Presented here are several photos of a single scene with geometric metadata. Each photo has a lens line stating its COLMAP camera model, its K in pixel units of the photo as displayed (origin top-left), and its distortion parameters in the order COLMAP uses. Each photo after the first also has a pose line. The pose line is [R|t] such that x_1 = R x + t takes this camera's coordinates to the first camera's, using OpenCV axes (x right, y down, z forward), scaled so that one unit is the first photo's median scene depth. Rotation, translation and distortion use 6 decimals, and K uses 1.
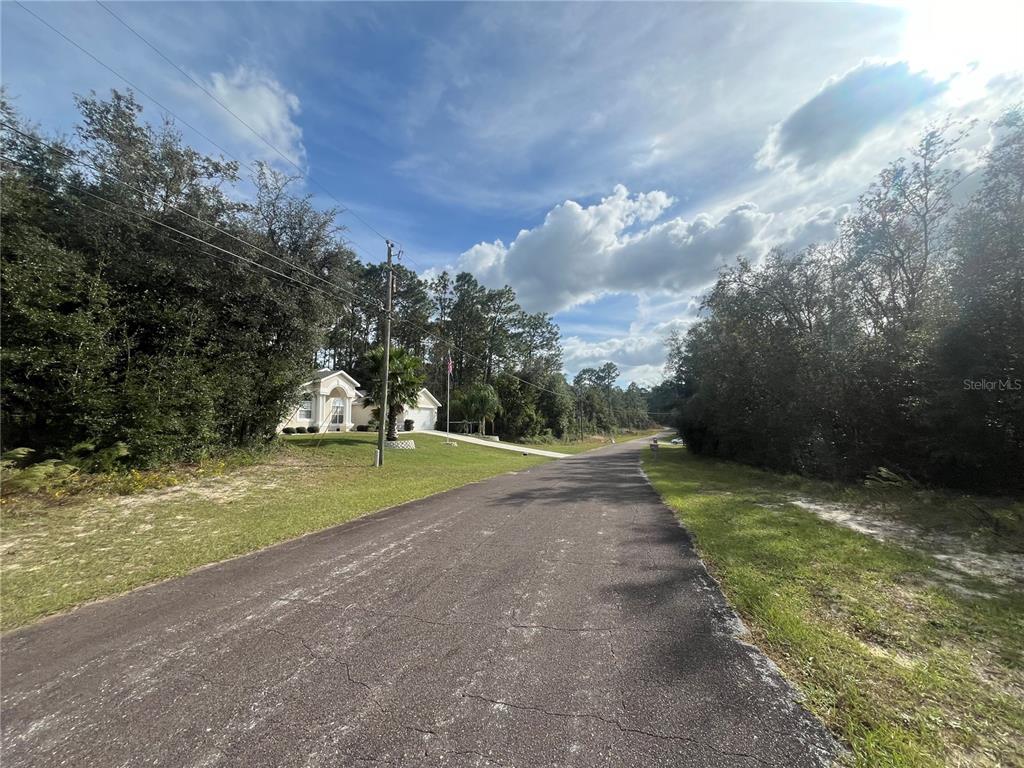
lens RADIAL K [[411.9, 0, 511.6], [0, 411.9, 381.4], [0, 0, 1]] dist [-0.002582, -0.000392]
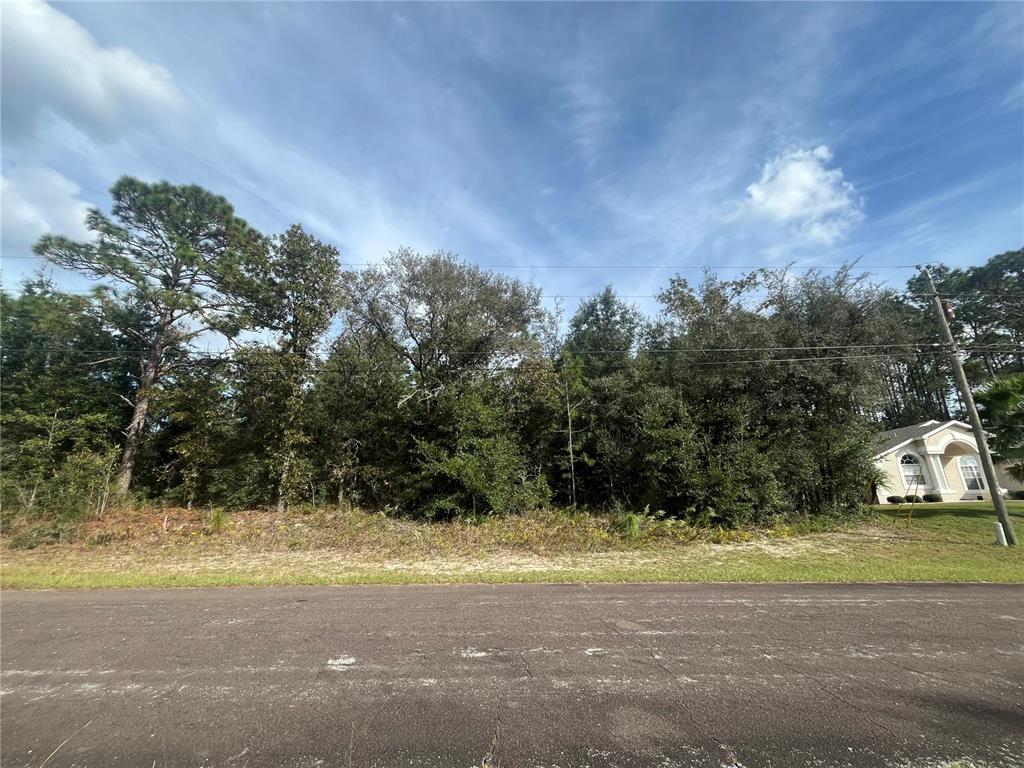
lens RADIAL K [[411.9, 0, 511.6], [0, 411.9, 381.4], [0, 0, 1]] dist [-0.002582, -0.000392]
pose [[0.263176, -0.279578, -0.923350, 0.211916], [0.120106, 0.959138, -0.256181, 0.003441], [0.957242, -0.043479, 0.286001, -0.057964]]
